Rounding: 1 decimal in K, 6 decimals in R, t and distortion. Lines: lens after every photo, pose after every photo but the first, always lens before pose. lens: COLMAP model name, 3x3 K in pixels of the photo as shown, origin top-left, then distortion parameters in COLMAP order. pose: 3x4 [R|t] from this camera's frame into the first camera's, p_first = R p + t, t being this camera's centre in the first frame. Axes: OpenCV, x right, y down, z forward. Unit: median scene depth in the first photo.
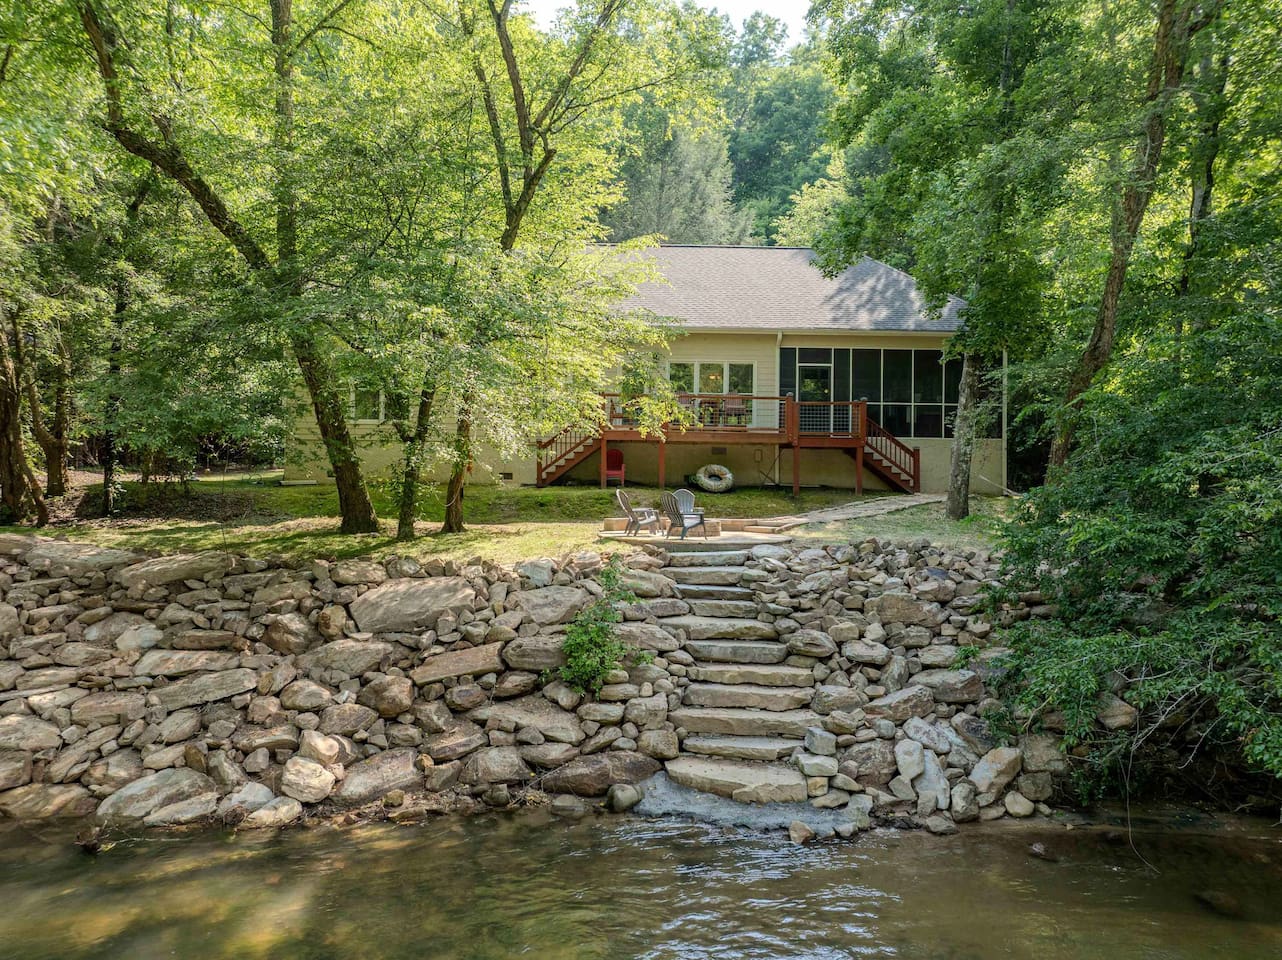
lens RADIAL K [[901.7, 0, 641.0], [0, 901.7, 480.0], [0, 0, 1]] dist [-0.046290, -0.001313]
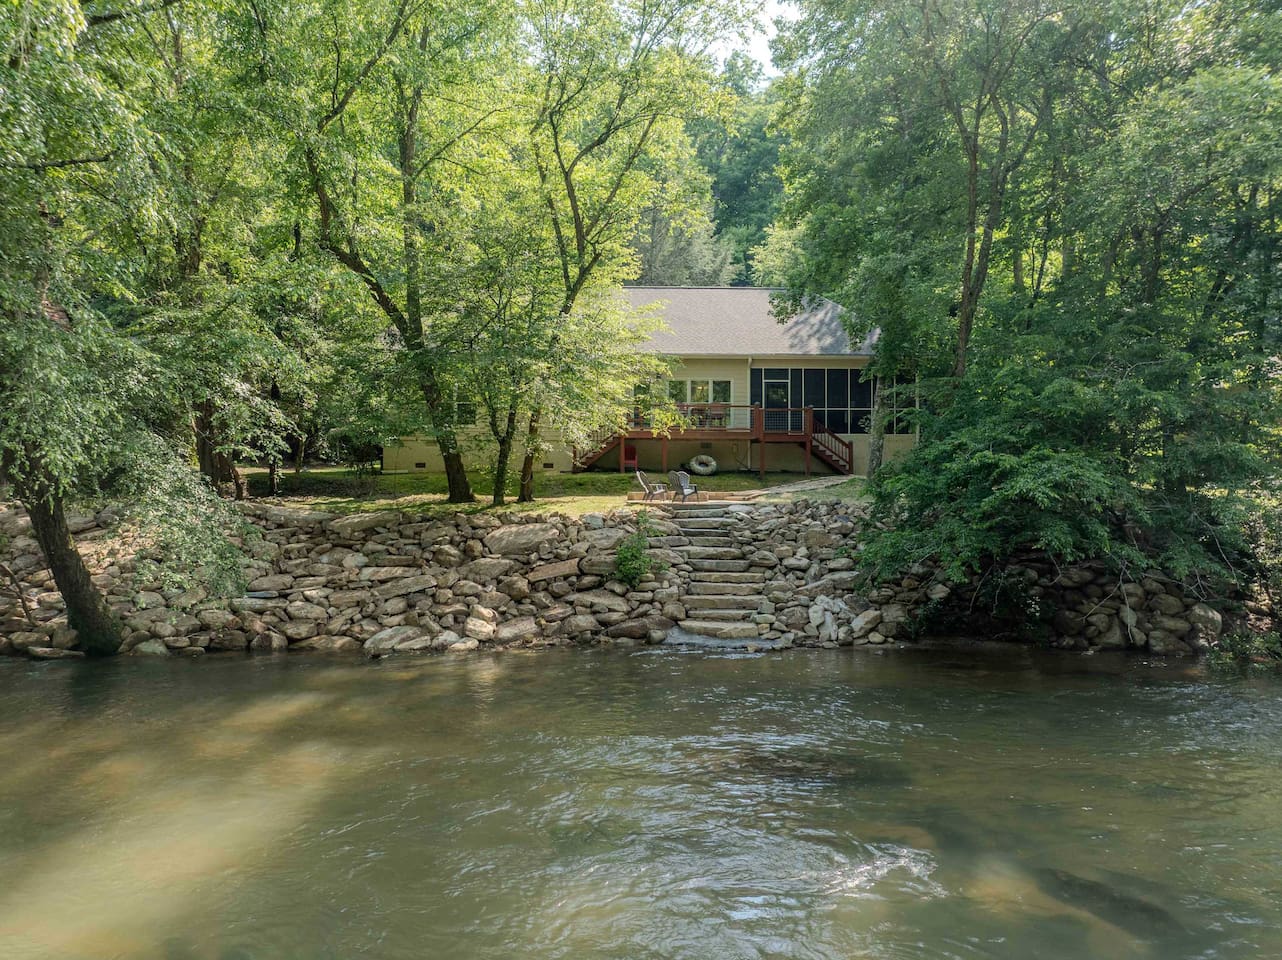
lens RADIAL K [[901.7, 0, 641.0], [0, 901.7, 480.0], [0, 0, 1]] dist [-0.046290, -0.001313]
pose [[0.999825, -0.010889, 0.015203, -0.059744], [0.010874, 0.999940, 0.001094, 0.031809], [-0.015214, -0.000928, 0.999884, -0.650262]]
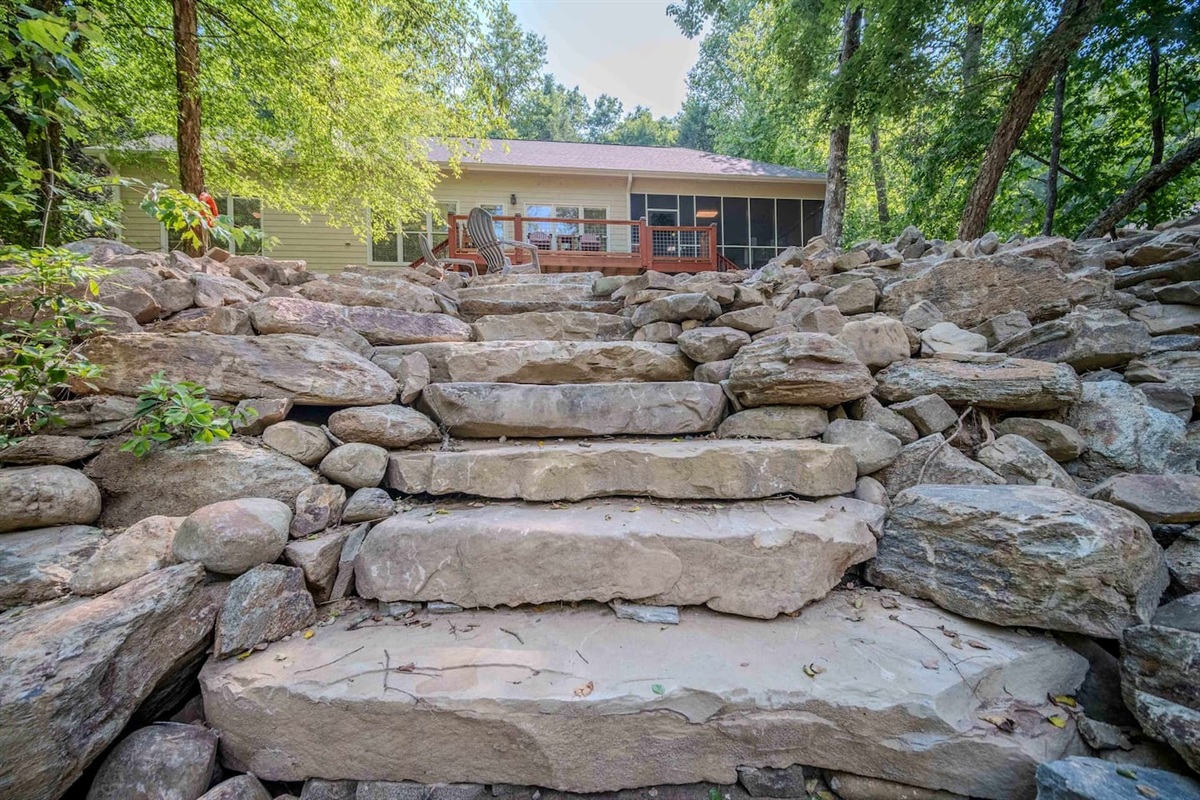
lens RADIAL K [[474.4, 0, 600.0], [0, 474.4, 400.0], [0, 0, 1]] dist [-0.006455, -0.000054]
pose [[0.994145, -0.036703, 0.101629, 0.095950], [0.037173, 0.999305, -0.002733, 0.189046], [-0.101458, 0.006495, 0.994819, 0.822322]]
